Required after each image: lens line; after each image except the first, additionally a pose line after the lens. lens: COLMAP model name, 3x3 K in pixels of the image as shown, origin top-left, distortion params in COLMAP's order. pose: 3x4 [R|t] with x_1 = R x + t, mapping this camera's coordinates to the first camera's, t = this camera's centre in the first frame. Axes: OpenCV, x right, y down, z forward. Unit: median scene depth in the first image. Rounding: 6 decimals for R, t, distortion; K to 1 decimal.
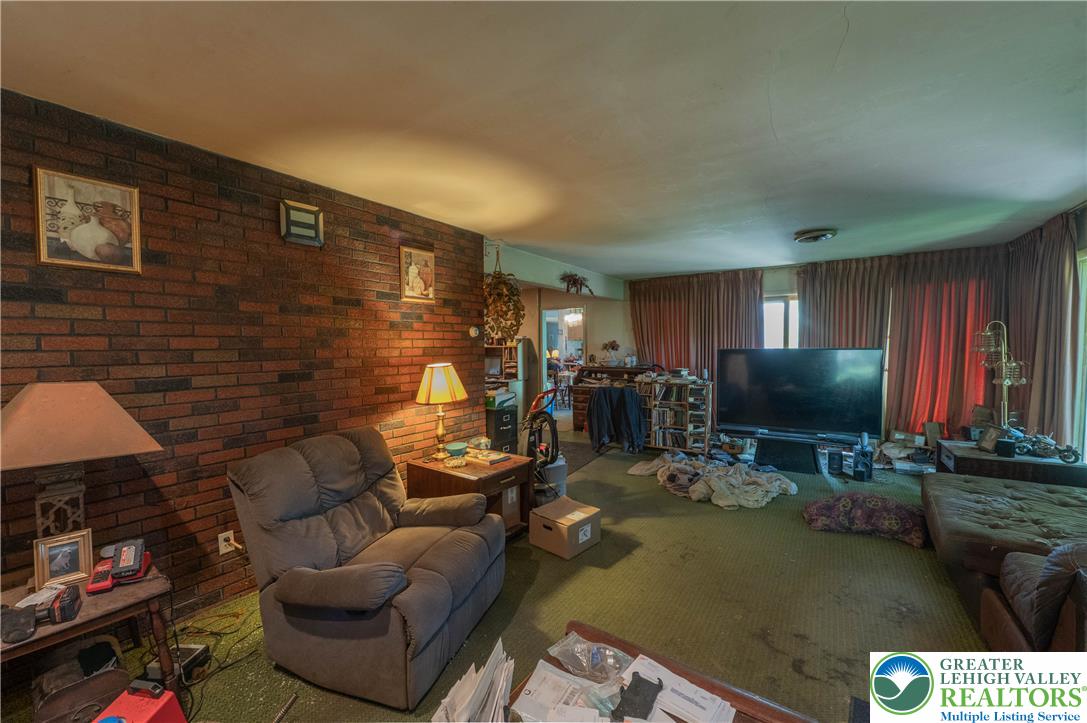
lens RADIAL K [[428.7, 0, 547.5], [0, 428.7, 361.3], [0, 0, 1]] dist [-0.005881, -0.001985]
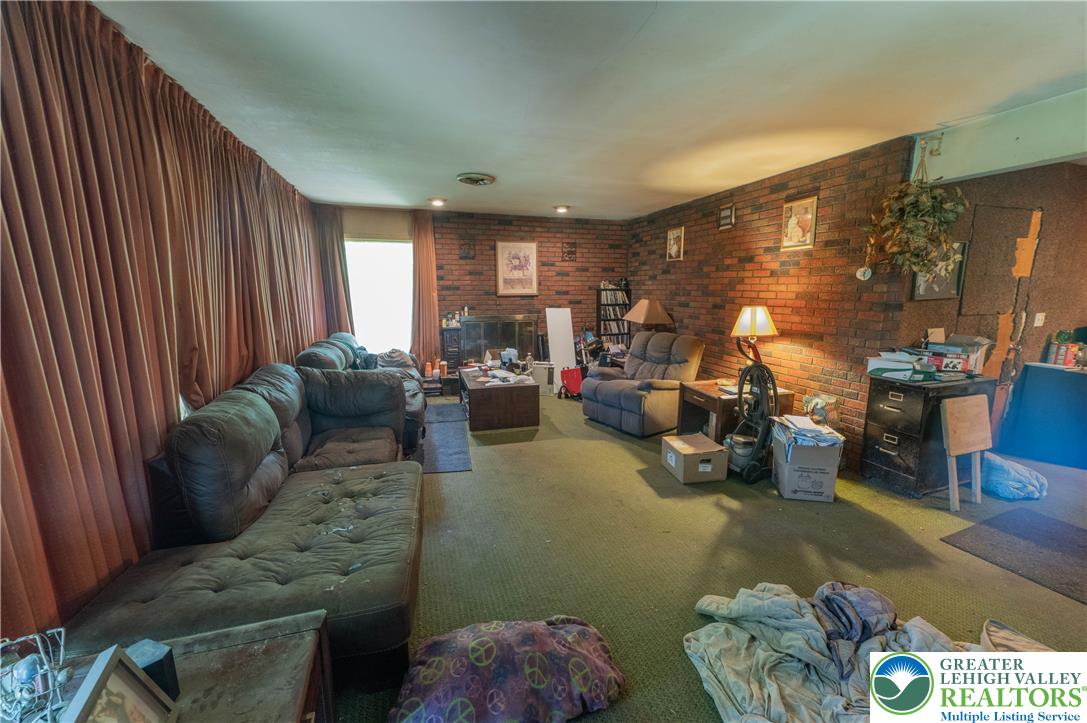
lens RADIAL K [[428.7, 0, 549.9], [0, 428.7, 362.7], [0, 0, 1]] dist [-0.005881, -0.001985]
pose [[-0.618700, 0.134786, -0.773979, 1.158176], [-0.033905, 0.979674, 0.197709, -0.058711], [0.784896, 0.148564, -0.601554, 1.430482]]
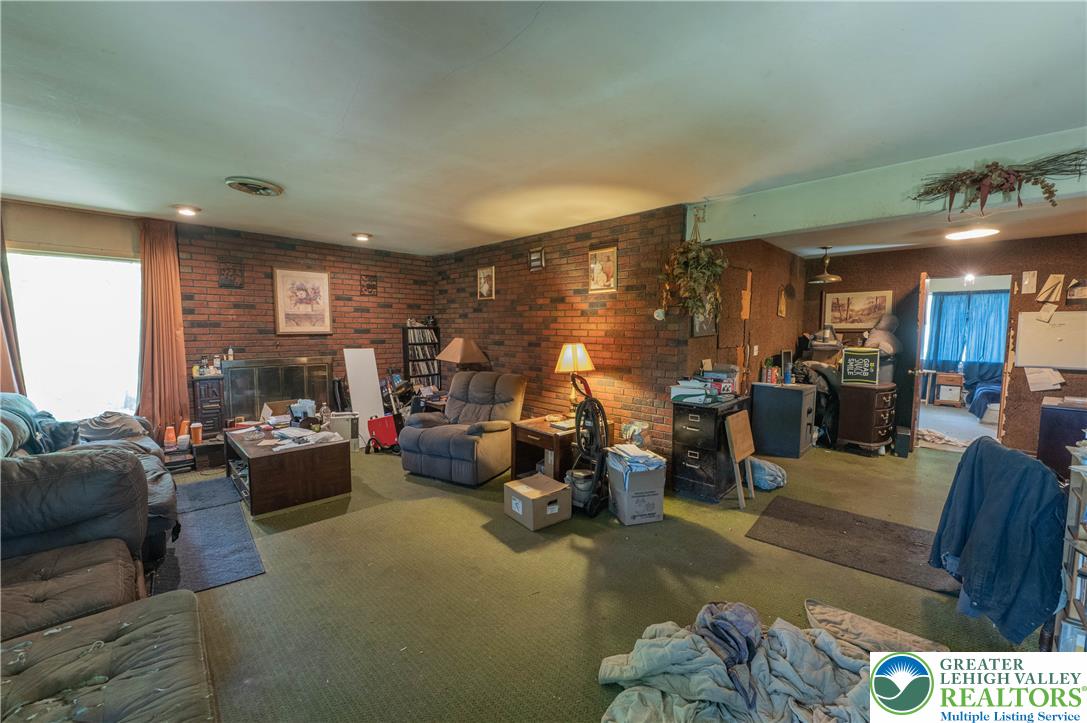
lens RADIAL K [[428.7, 0, 545.4], [0, 428.7, 364.0], [0, 0, 1]] dist [-0.005881, -0.001985]
pose [[-0.186868, 0.080557, -0.979077, 1.113442], [-0.048523, 0.994659, 0.091100, -0.046285], [0.981186, 0.064531, -0.181961, 1.275165]]
